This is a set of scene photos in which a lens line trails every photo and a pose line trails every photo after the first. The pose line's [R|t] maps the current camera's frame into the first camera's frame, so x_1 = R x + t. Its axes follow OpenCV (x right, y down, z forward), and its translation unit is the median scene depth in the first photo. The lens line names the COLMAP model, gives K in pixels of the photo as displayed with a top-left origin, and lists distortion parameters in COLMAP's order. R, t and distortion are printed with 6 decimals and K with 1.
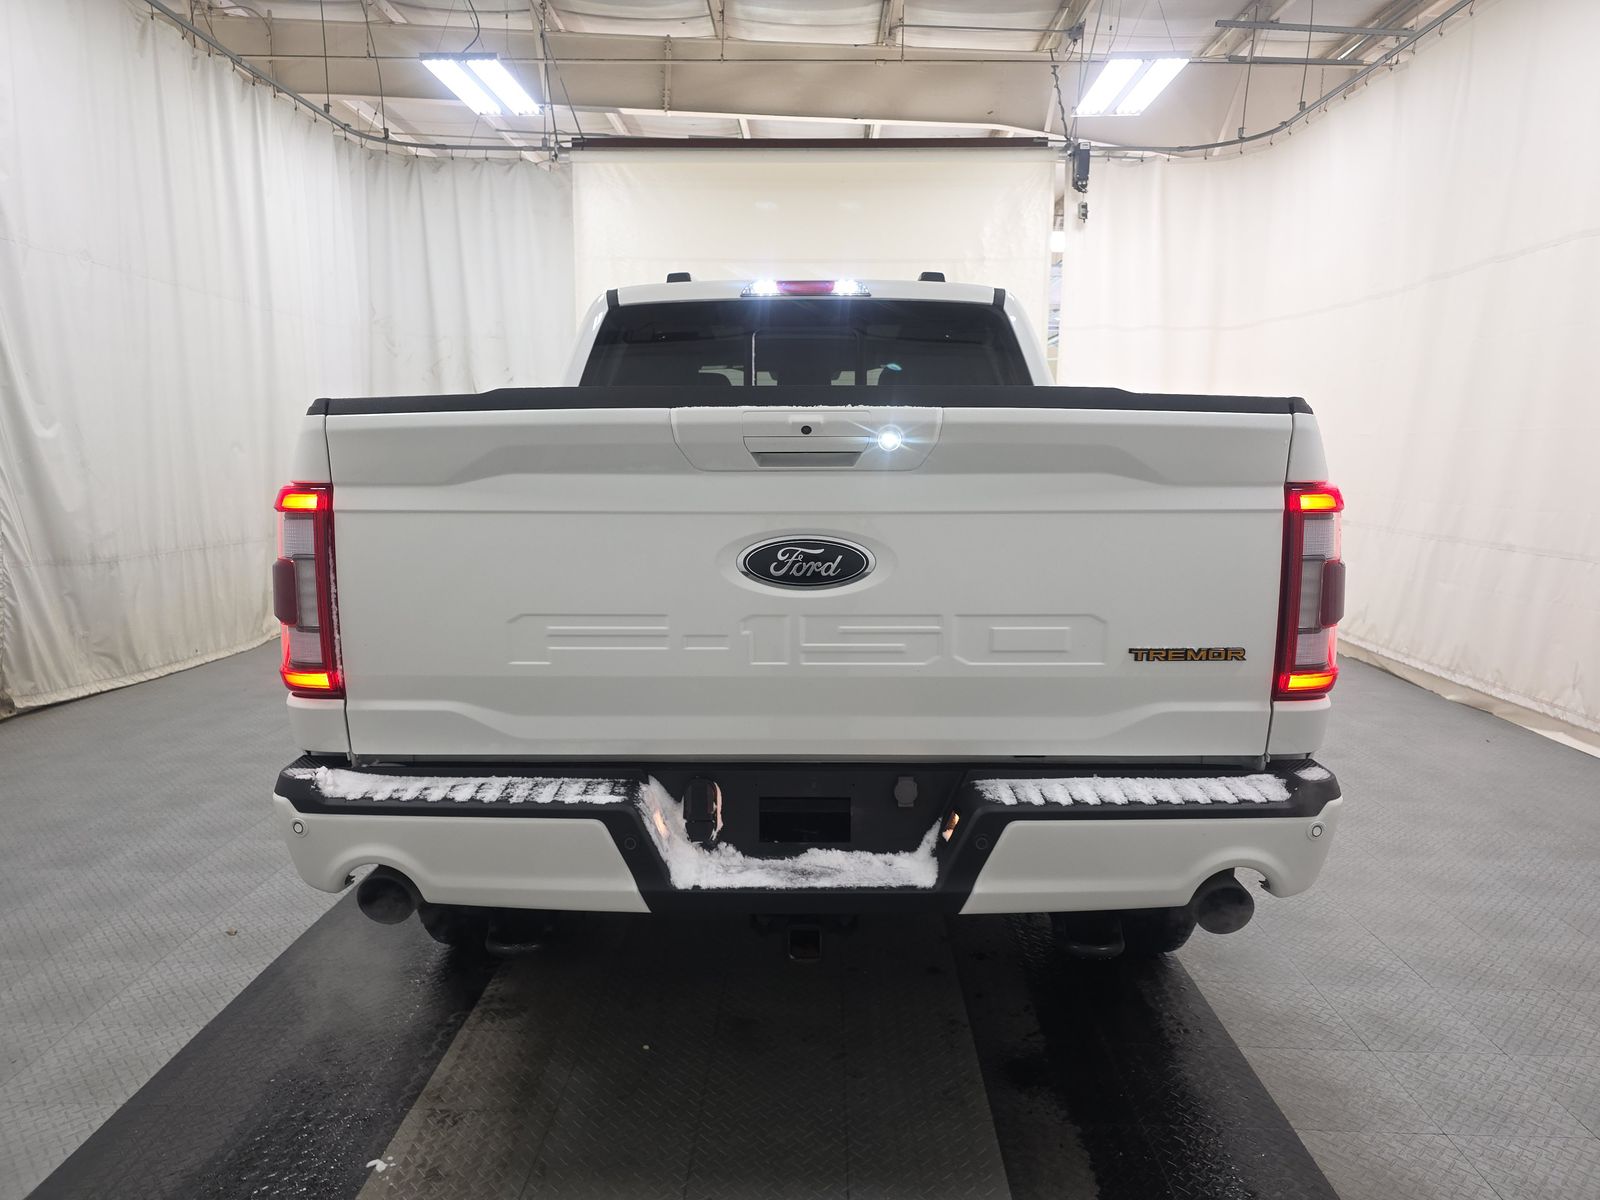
lens RADIAL K [[1072.2, 0, 802.7], [0, 1072.2, 594.2], [0, 0, 1]] dist [0.055525, -0.043793]
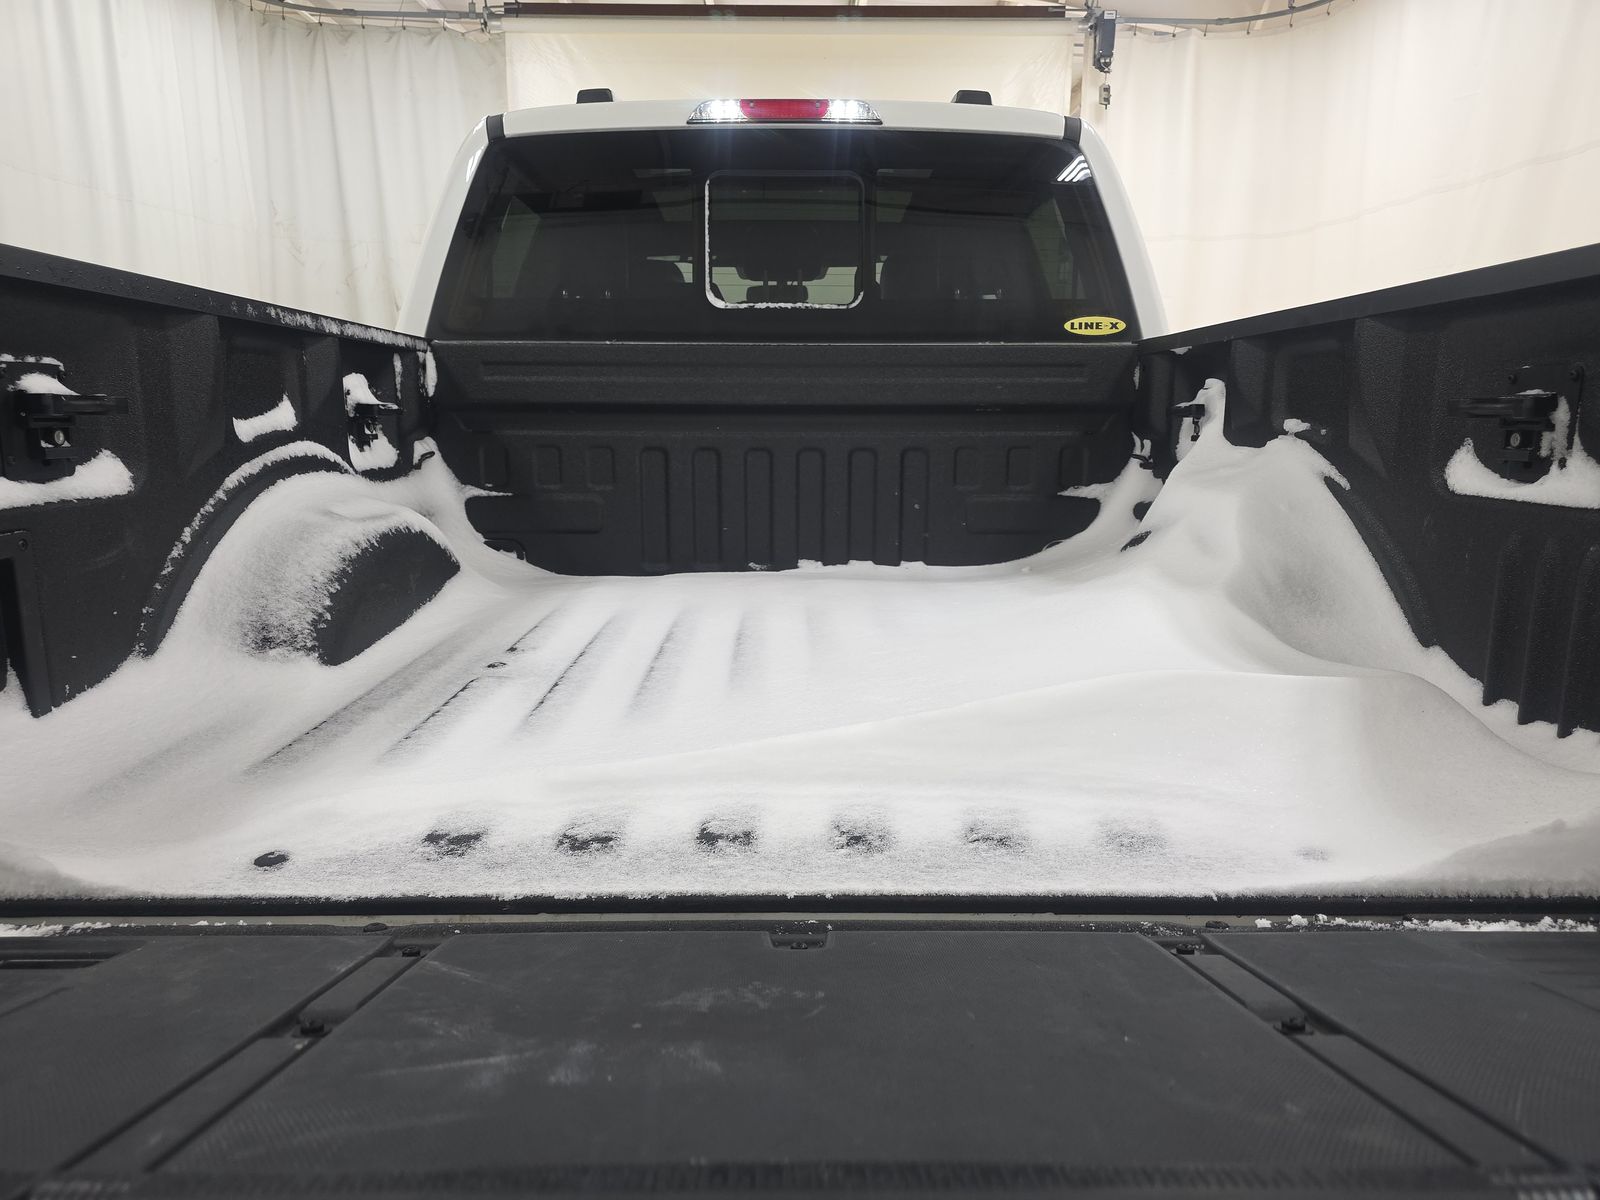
lens RADIAL K [[1072.2, 0, 800.9], [0, 1072.2, 604.1], [0, 0, 1]] dist [0.055525, -0.043793]
pose [[0.999772, -0.002255, 0.021252, -0.000821], [0.000834, 0.997776, 0.066658, -0.009618], [-0.021355, -0.066625, 0.997550, 0.121645]]
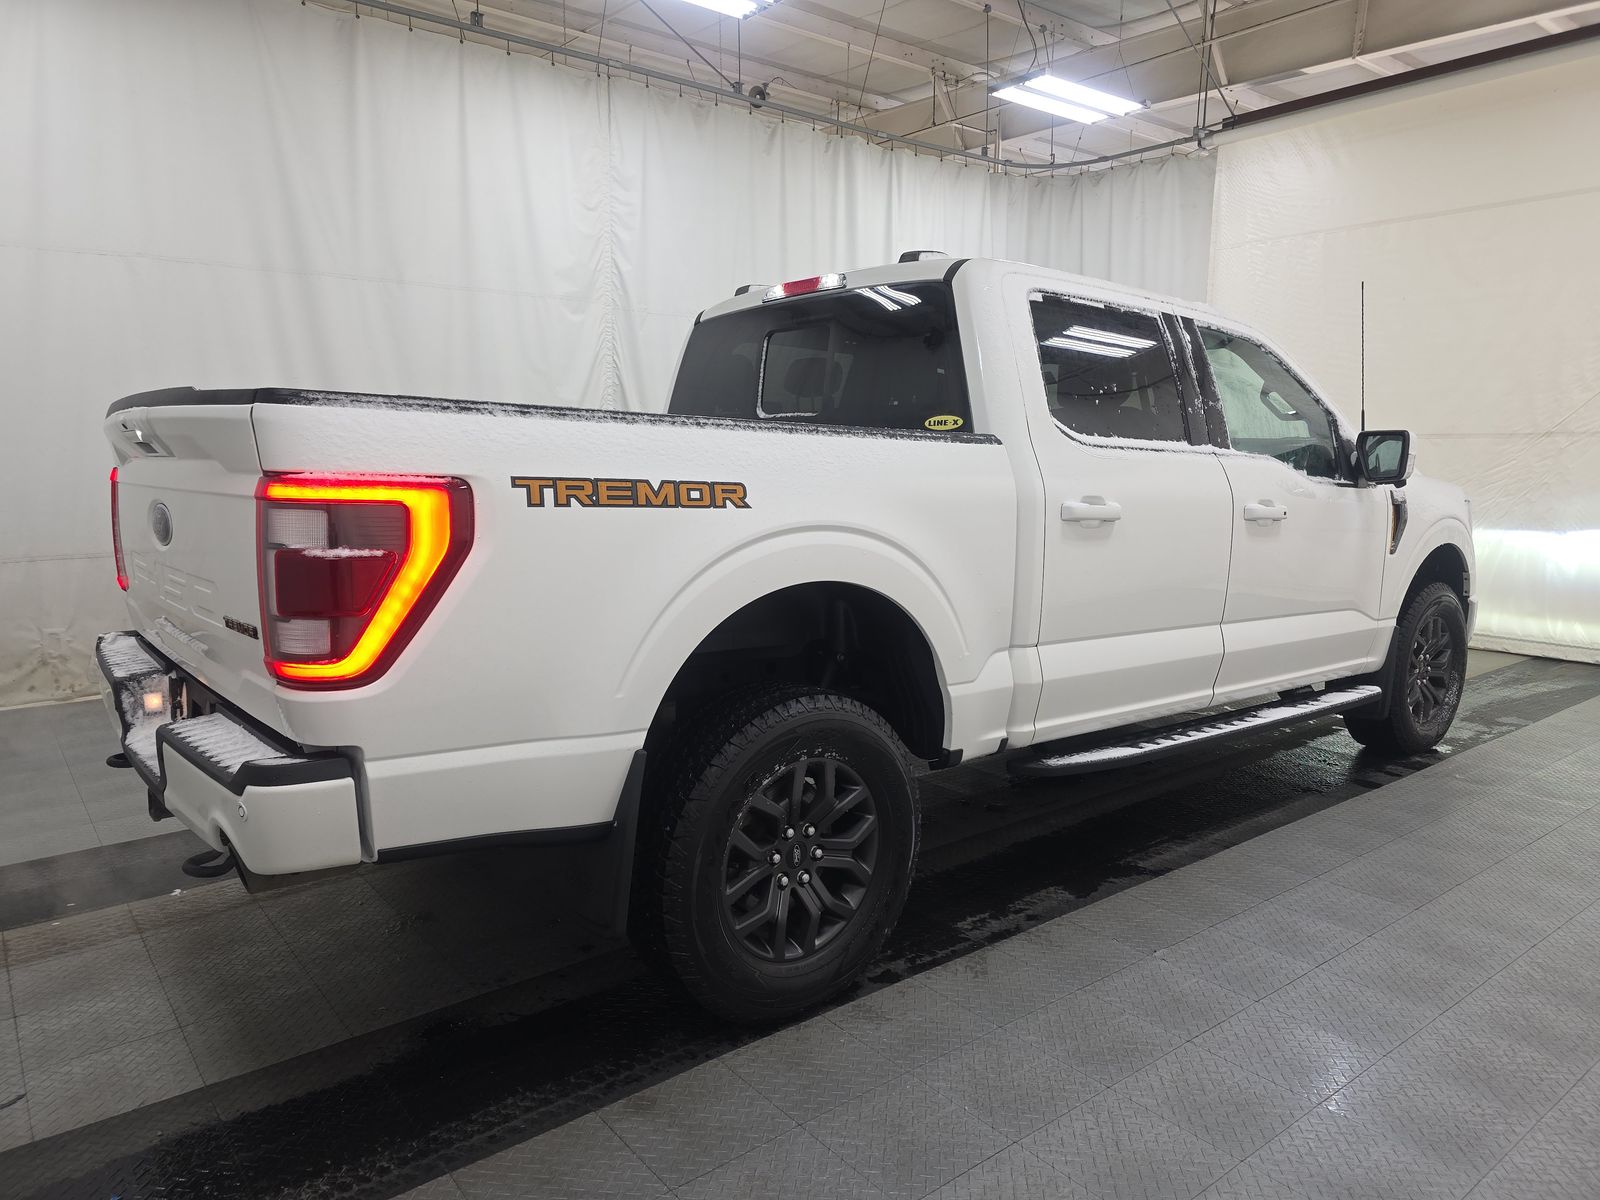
lens RADIAL K [[1072.2, 0, 792.5], [0, 1072.2, 603.0], [0, 0, 1]] dist [0.055525, -0.043793]
pose [[0.646686, 0.101778, -0.755935, 0.304842], [-0.102747, 0.993649, 0.045886, -0.015027], [0.755804, 0.047996, 0.653036, 0.138843]]
